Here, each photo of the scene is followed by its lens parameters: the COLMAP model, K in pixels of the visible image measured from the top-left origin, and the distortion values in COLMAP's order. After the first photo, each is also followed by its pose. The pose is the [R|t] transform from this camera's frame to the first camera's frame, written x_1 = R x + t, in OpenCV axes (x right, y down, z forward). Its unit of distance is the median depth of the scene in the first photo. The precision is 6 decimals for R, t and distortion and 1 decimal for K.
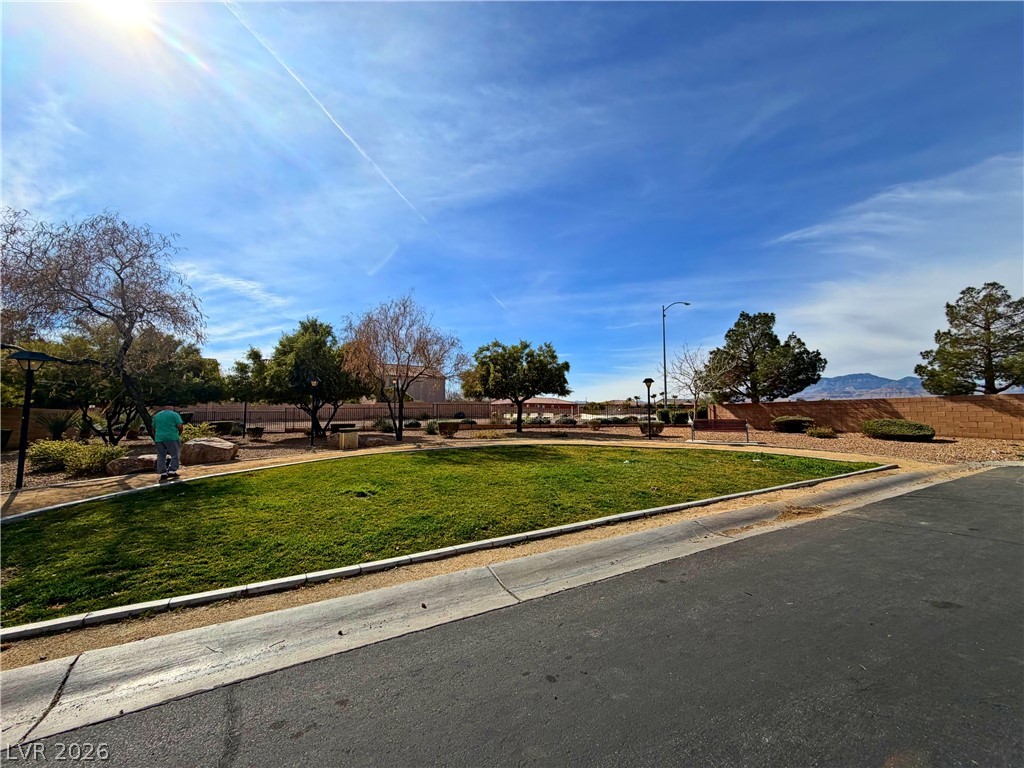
lens RADIAL K [[407.2, 0, 480.2], [0, 407.2, 386.2], [0, 0, 1]] dist [0.004292, -0.000031]
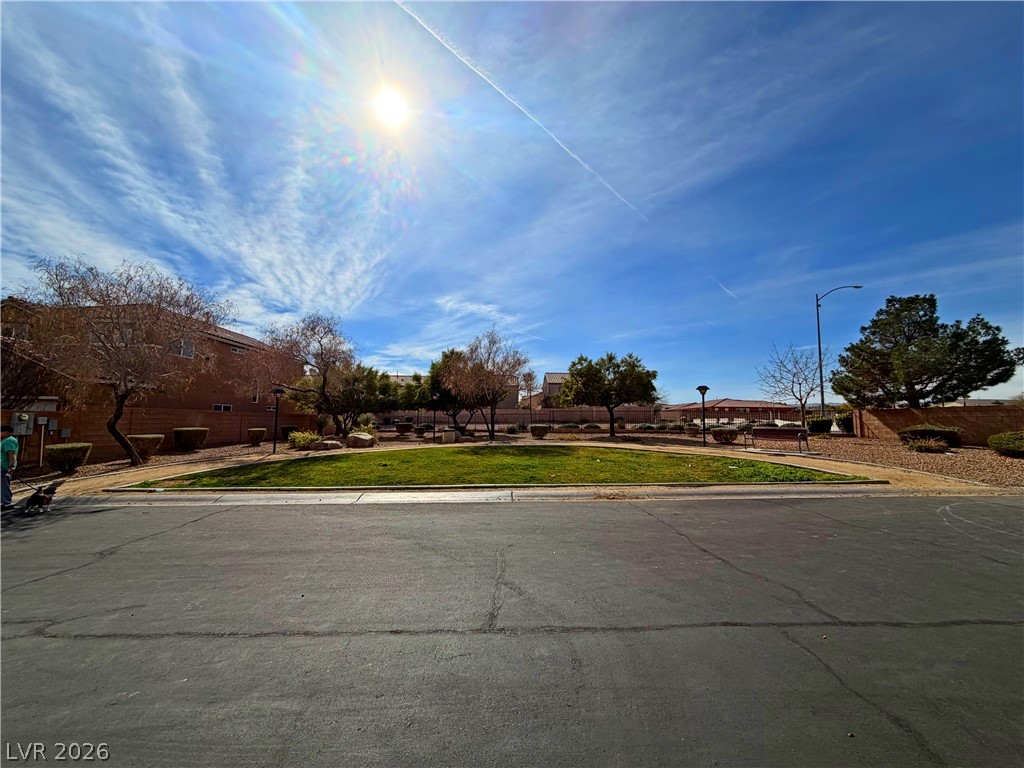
lens RADIAL K [[407.2, 0, 512.3], [0, 407.2, 373.2], [0, 0, 1]] dist [0.004292, -0.000031]
pose [[0.880048, -0.047639, -0.472489, 0.332936], [0.029997, 0.998545, -0.044807, -0.013748], [0.473937, 0.025259, 0.880197, -0.080731]]
